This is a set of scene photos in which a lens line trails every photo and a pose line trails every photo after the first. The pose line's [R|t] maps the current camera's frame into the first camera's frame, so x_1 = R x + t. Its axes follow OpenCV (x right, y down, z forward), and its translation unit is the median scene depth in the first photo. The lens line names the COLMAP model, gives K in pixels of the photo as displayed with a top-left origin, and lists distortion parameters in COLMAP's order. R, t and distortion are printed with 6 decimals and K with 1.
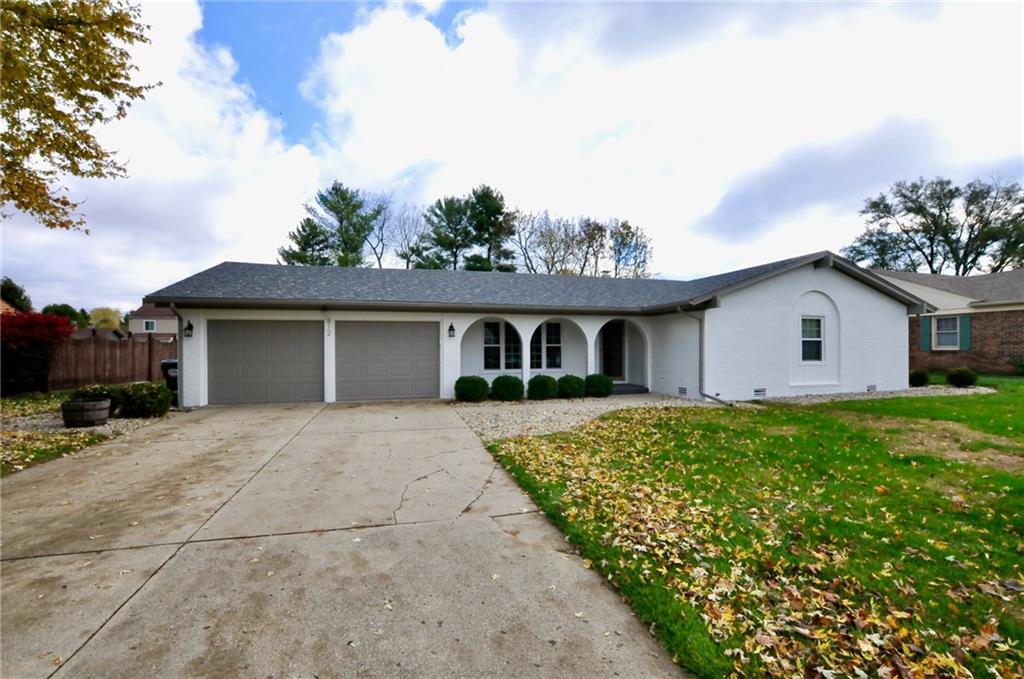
lens RADIAL K [[453.5, 0, 514.1], [0, 453.5, 345.6], [0, 0, 1]] dist [-0.022151, 0.002566]
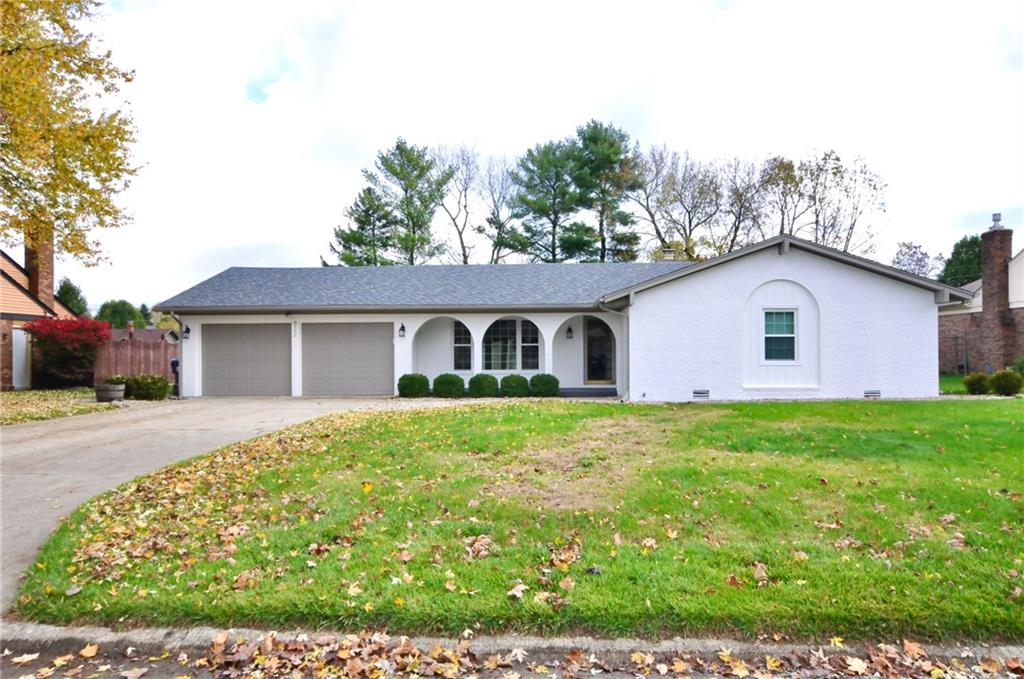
lens RADIAL K [[742.7, 0, 511.3], [0, 742.7, 343.1], [0, 0, 1]] dist [0.030862, -0.008499]
pose [[0.949763, -0.006726, -0.312897, 0.573535], [0.003862, 0.999945, -0.009772, 0.012207], [0.312946, 0.008073, 0.949737, -0.496493]]
